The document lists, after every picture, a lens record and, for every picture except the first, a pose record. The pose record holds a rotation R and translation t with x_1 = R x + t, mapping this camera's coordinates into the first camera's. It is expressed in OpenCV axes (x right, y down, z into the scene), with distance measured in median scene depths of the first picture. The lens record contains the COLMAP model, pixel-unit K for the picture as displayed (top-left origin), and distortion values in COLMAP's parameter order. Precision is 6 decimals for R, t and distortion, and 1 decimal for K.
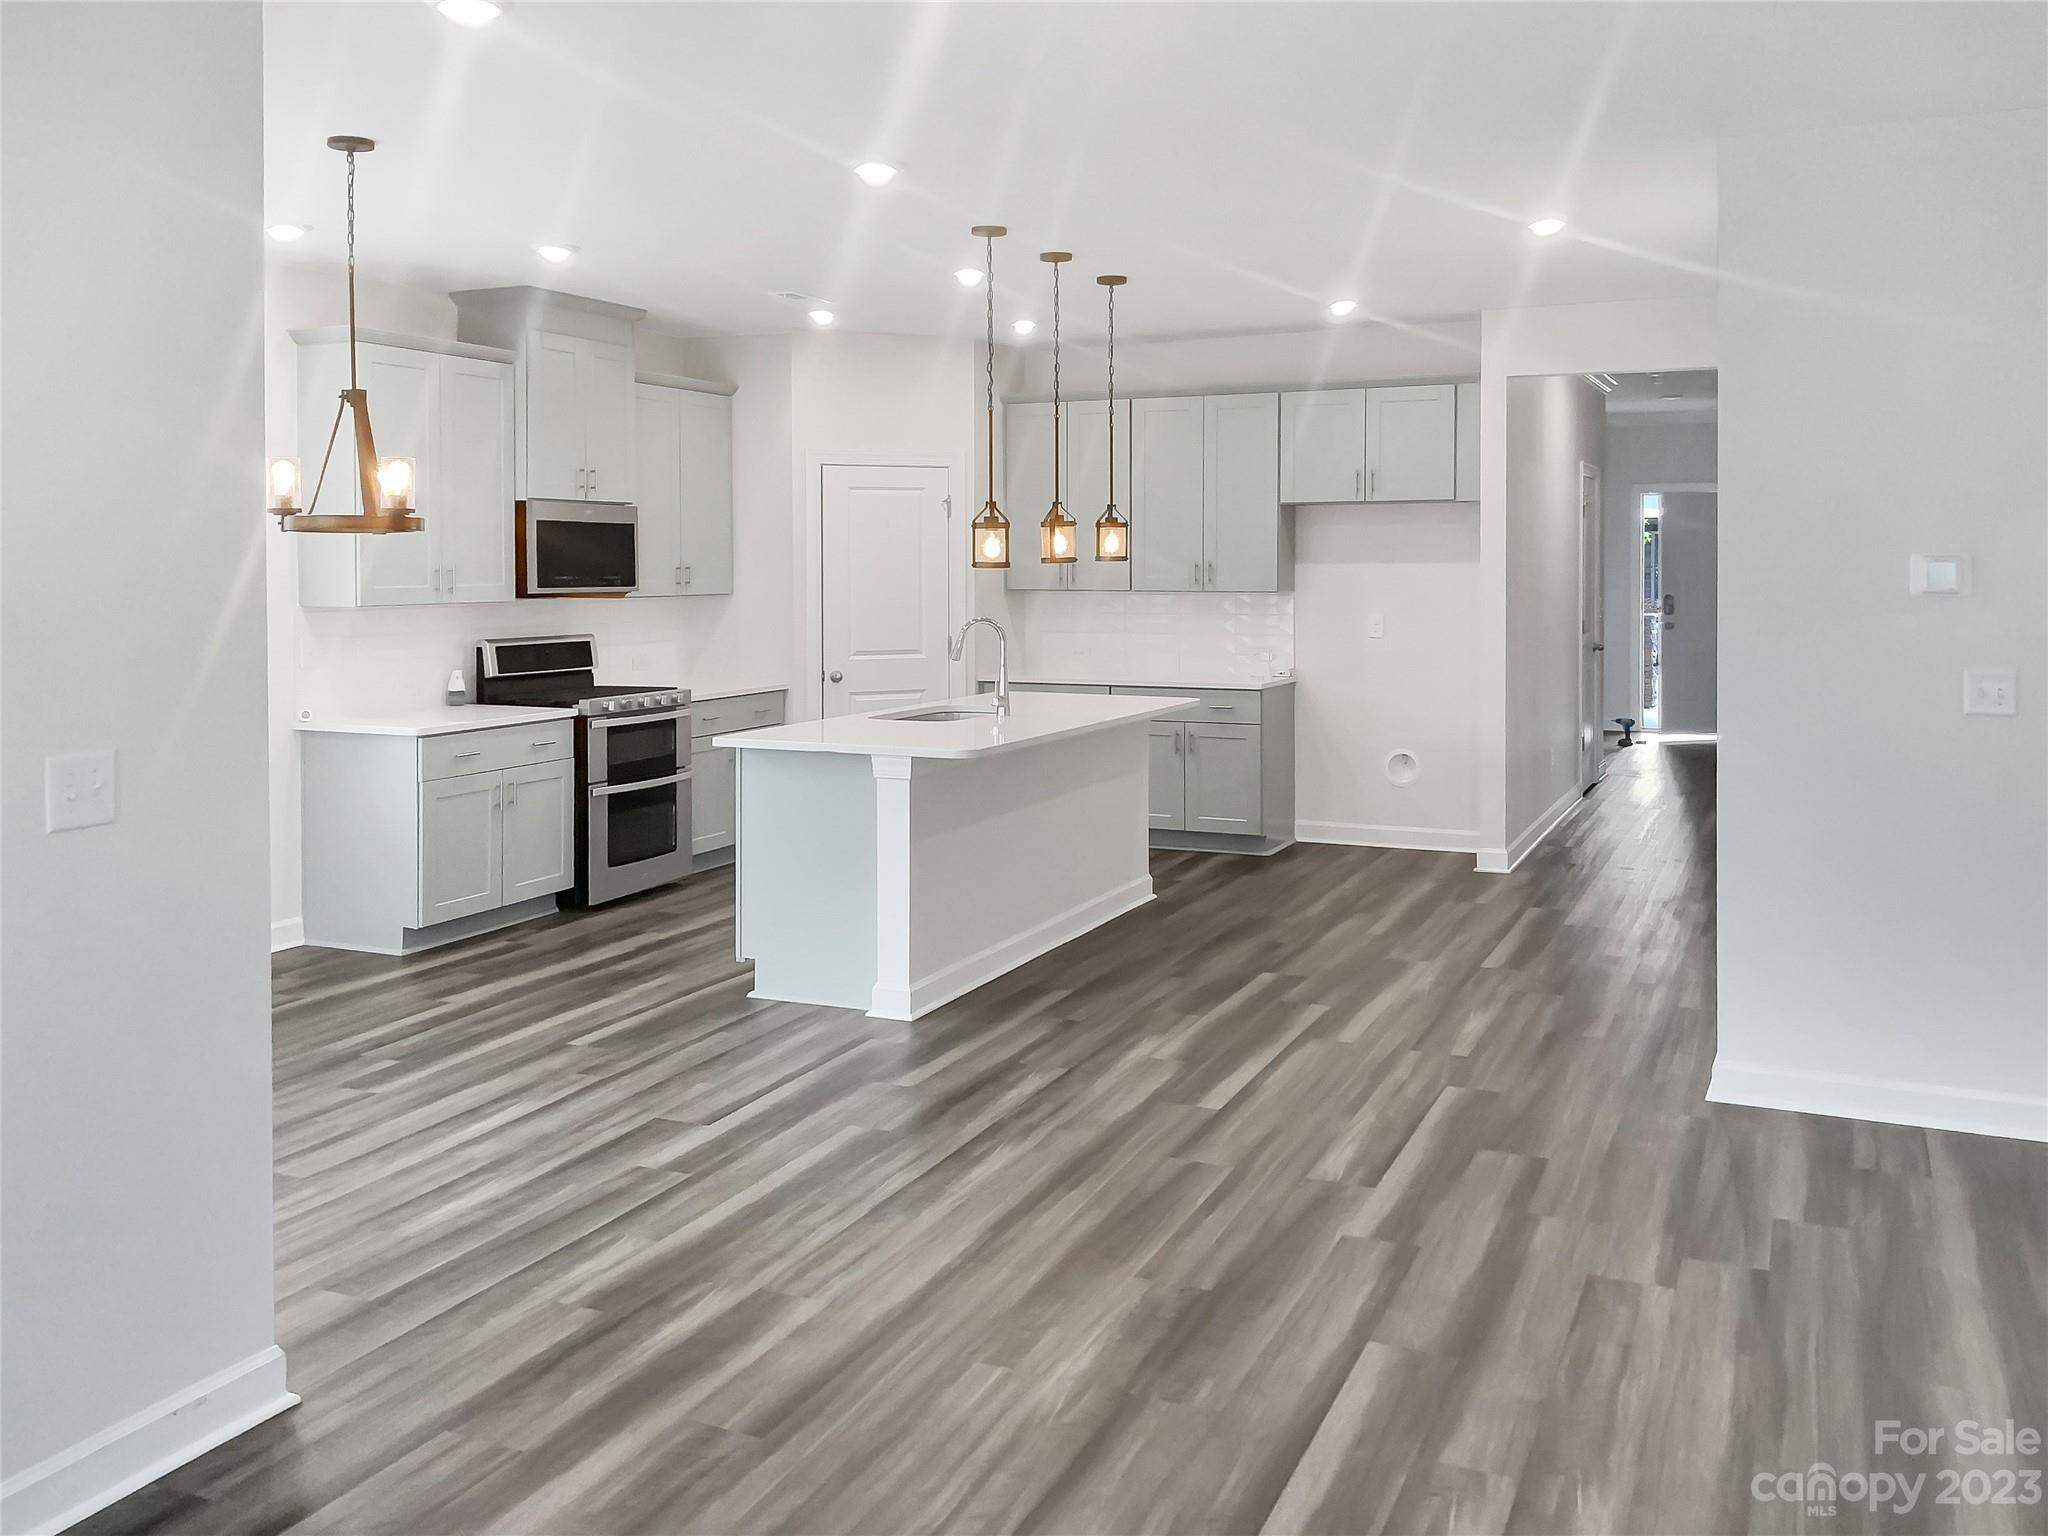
lens RADIAL K [[1666.7, 0, 1049.9], [0, 1666.7, 764.2], [0, 0, 1]] dist [0.052160, 0.000440]
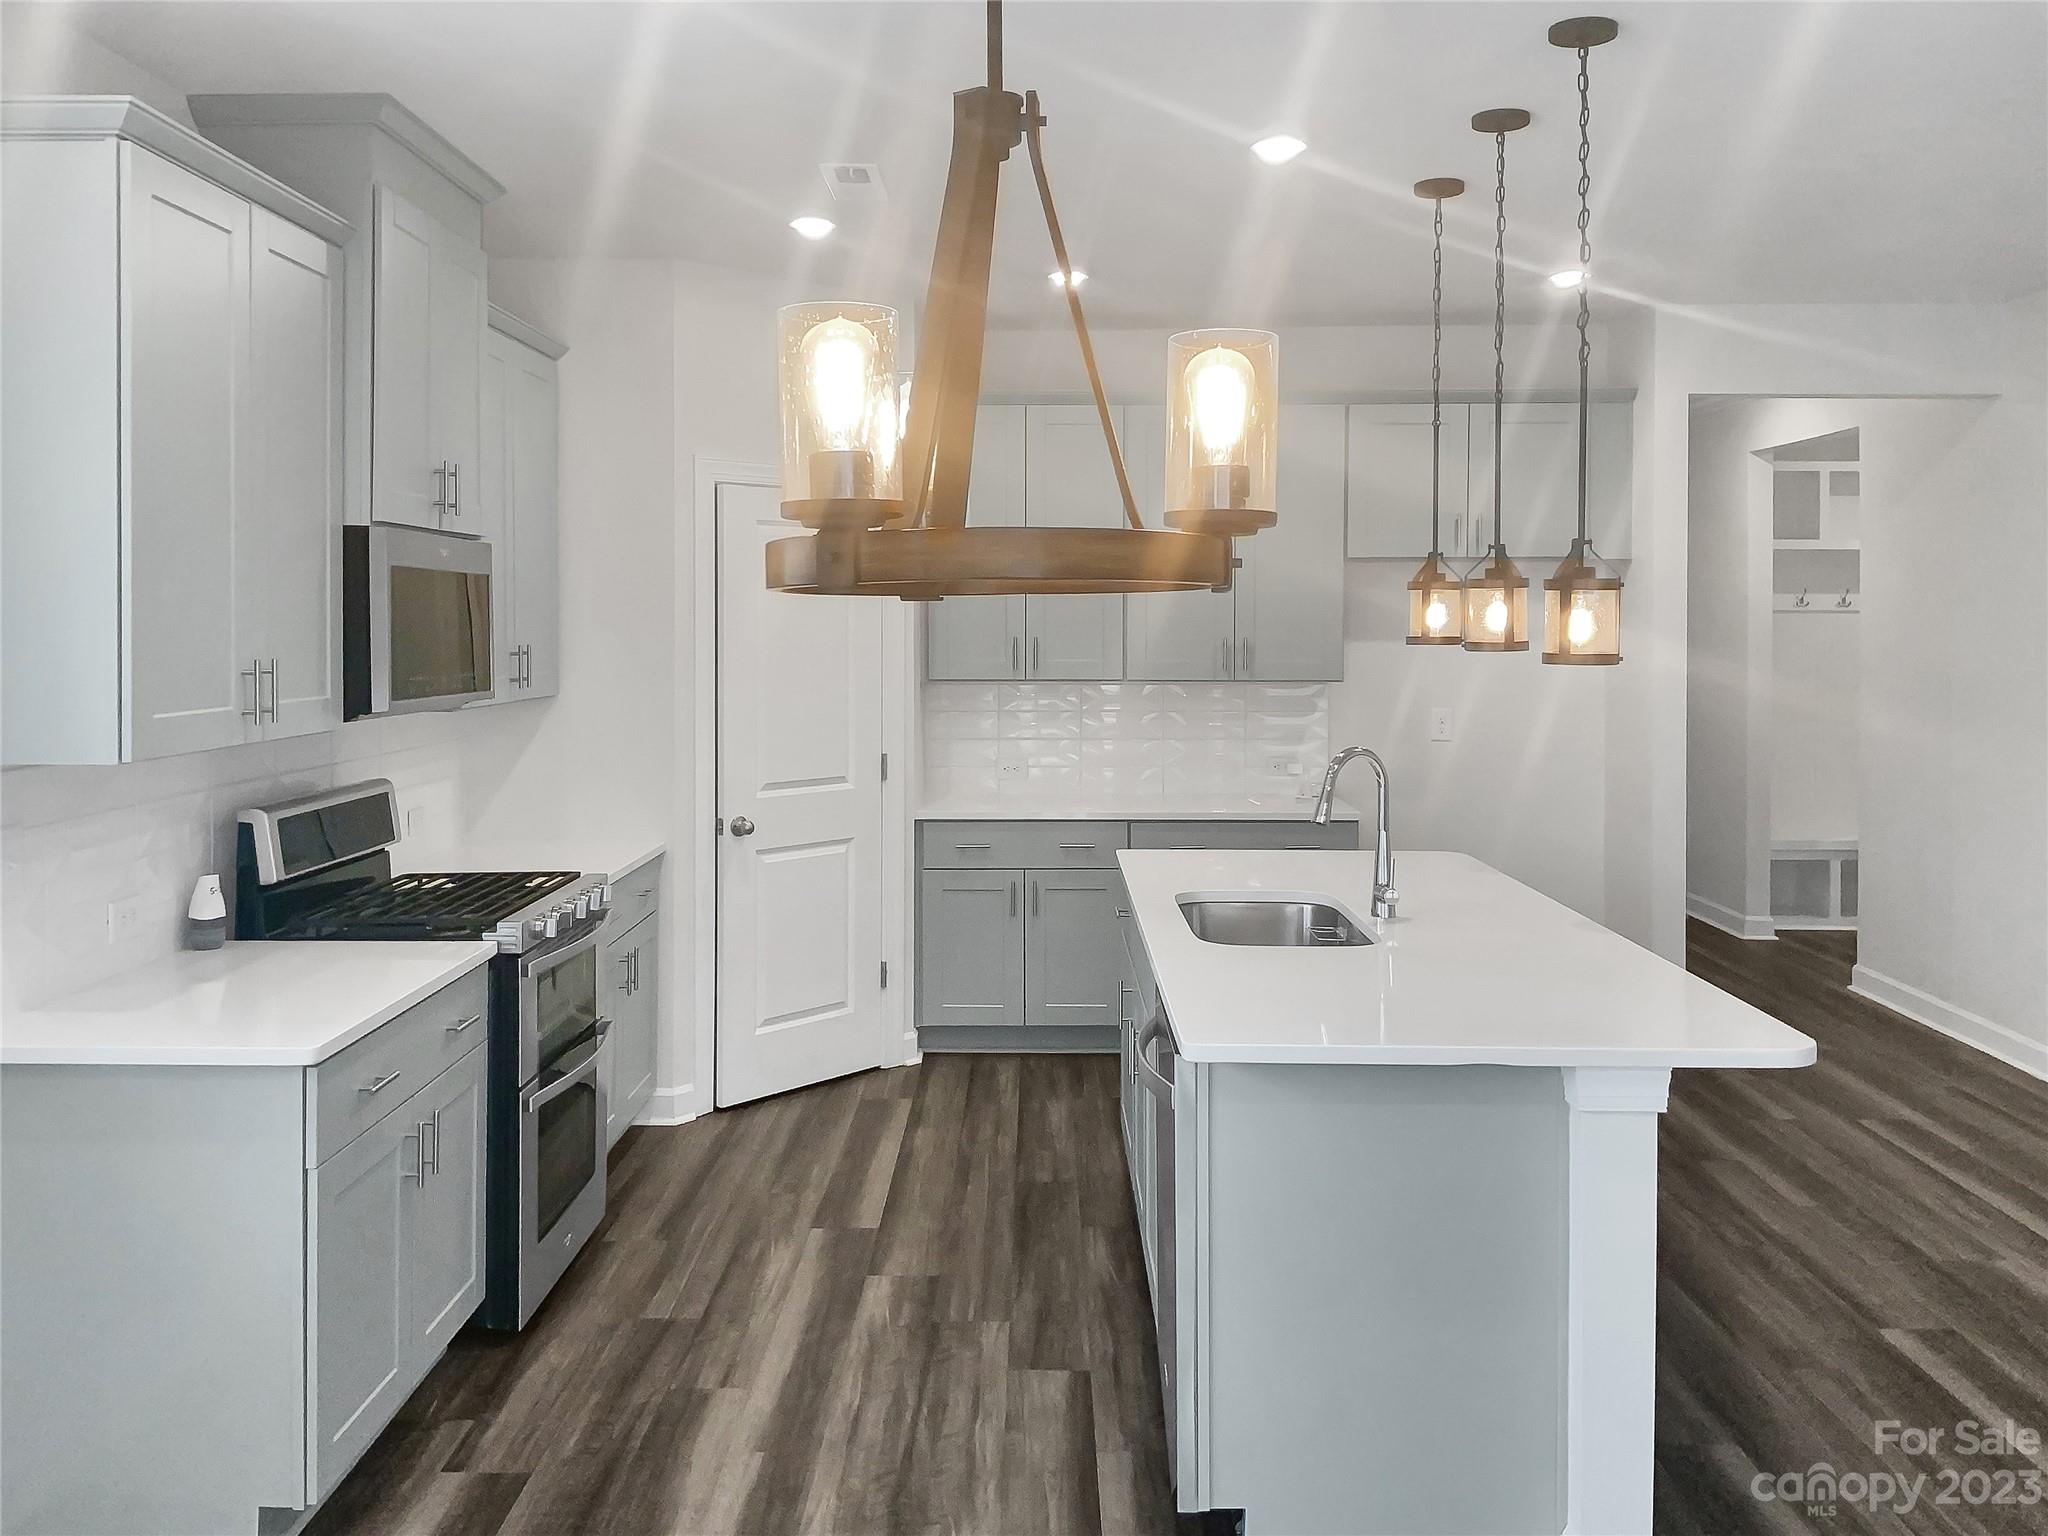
lens RADIAL K [[1678.3, 0, 1024.0], [0, 1678.3, 768.0], [0, 0, 1]] dist [0.010593, 0.004703]
pose [[0.919159, -0.032031, 0.392583, -0.323940], [0.045499, 0.998650, -0.025047, -0.063303], [-0.391251, 0.040885, 0.919375, 0.462651]]
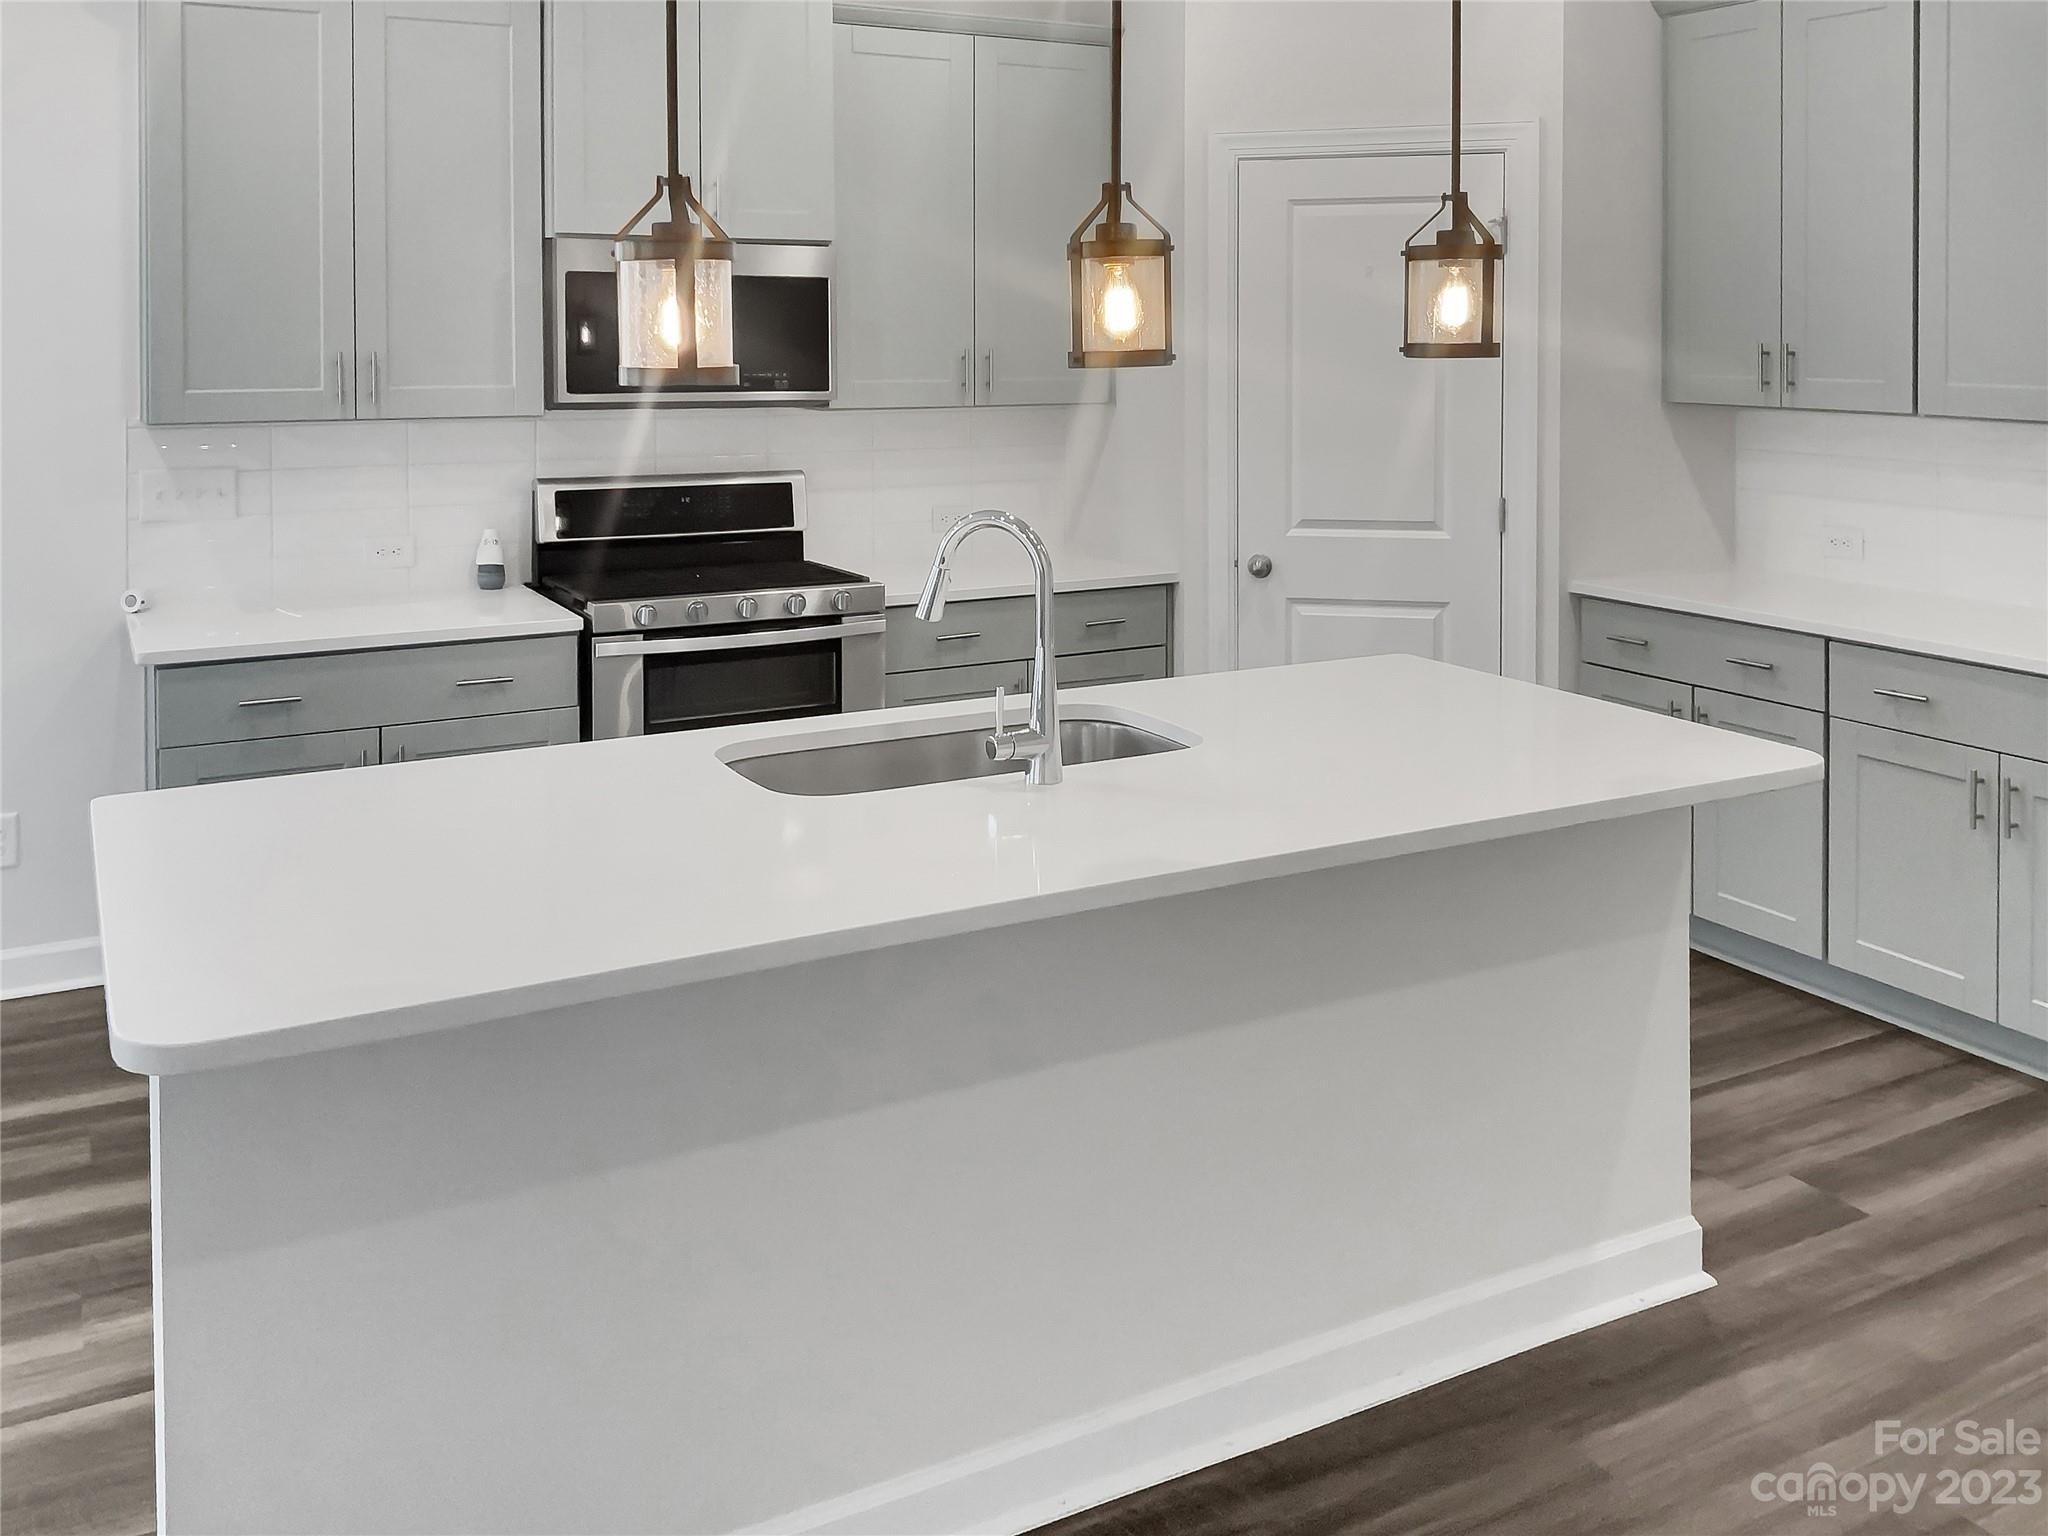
lens RADIAL K [[1777.8, 0, 1024.0], [0, 1777.8, 768.0], [0, 0, 1]] dist [0.189750, 0.003033]
pose [[0.774698, 0.149813, -0.614328, 0.200153], [-0.070477, 0.985932, 0.151560, -0.082963], [0.628391, -0.074118, 0.774358, 0.609103]]
